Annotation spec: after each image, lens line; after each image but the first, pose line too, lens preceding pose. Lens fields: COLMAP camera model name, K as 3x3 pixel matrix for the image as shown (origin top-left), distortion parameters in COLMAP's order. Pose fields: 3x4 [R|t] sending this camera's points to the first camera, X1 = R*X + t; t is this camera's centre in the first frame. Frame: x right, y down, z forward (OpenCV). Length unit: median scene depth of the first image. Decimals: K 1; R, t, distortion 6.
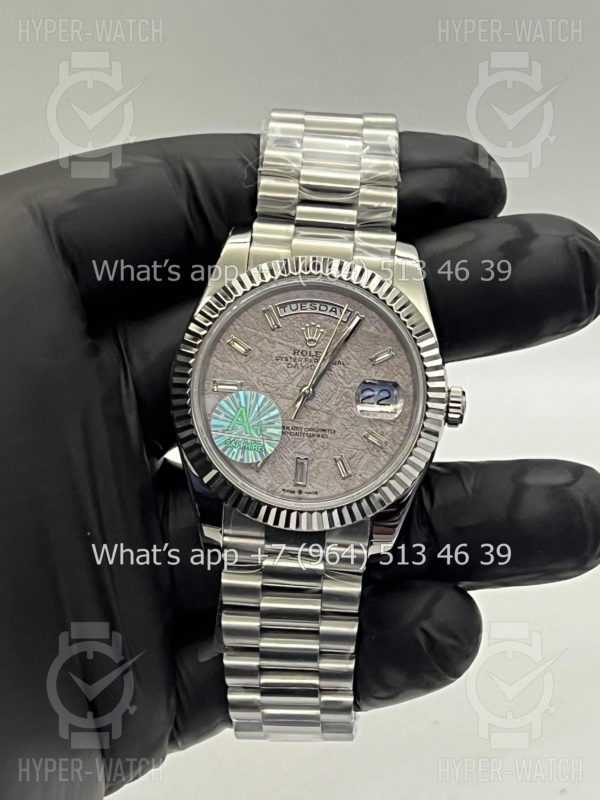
lens RADIAL K [[1801.7, 0, 300.0], [0, 1801.7, 400.0], [0, 0, 1]] dist [0.371223, 0.139219]
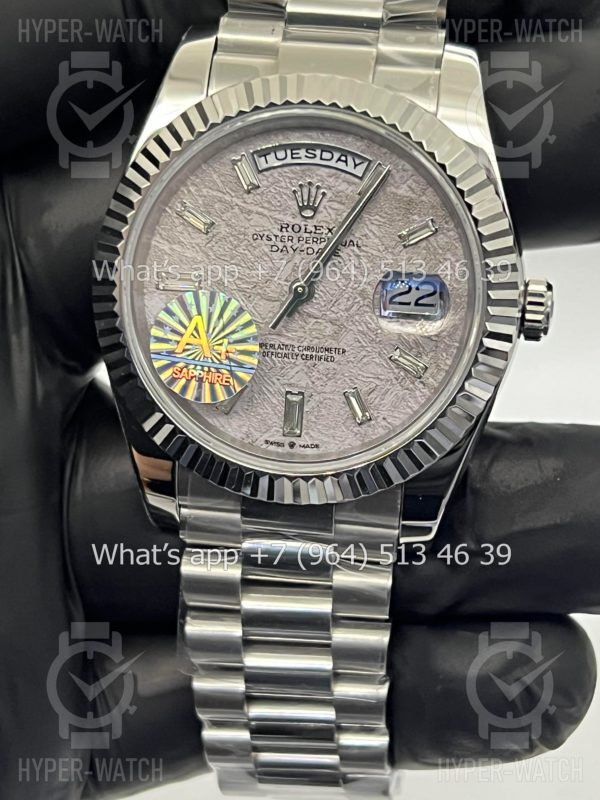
lens RADIAL K [[1801.7, 0, 300.0], [0, 1801.7, 400.0], [0, 0, 1]] dist [0.371223, 0.139219]
pose [[0.995884, -0.001767, -0.090619, 0.061479], [0.011260, 0.994477, 0.104347, -0.032488], [0.089935, -0.104938, 0.990404, 0.360447]]
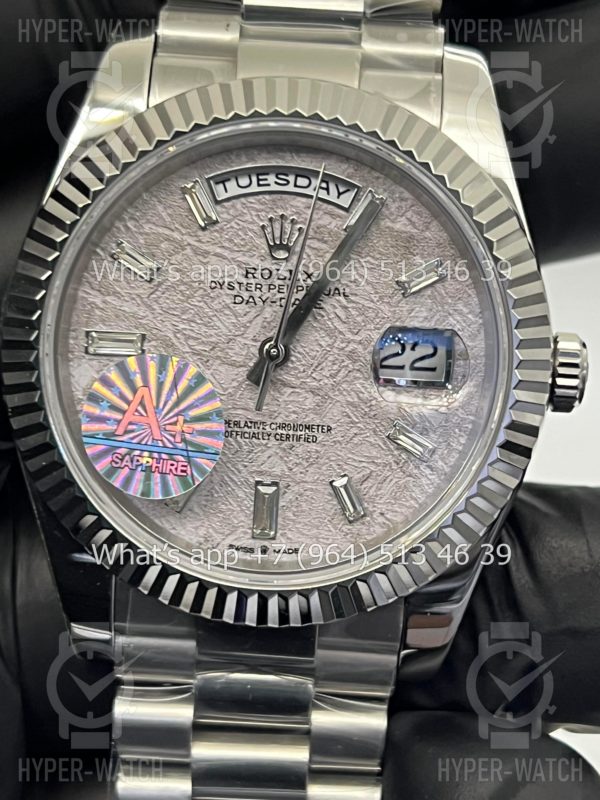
lens RADIAL K [[1801.7, 0, 300.0], [0, 1801.7, 400.0], [0, 0, 1]] dist [0.371223, 0.139219]
pose [[0.999705, -0.021479, 0.011347, 0.005267], [0.020658, 0.997466, 0.068078, -0.025105], [-0.012780, -0.067824, 0.997615, 0.497284]]
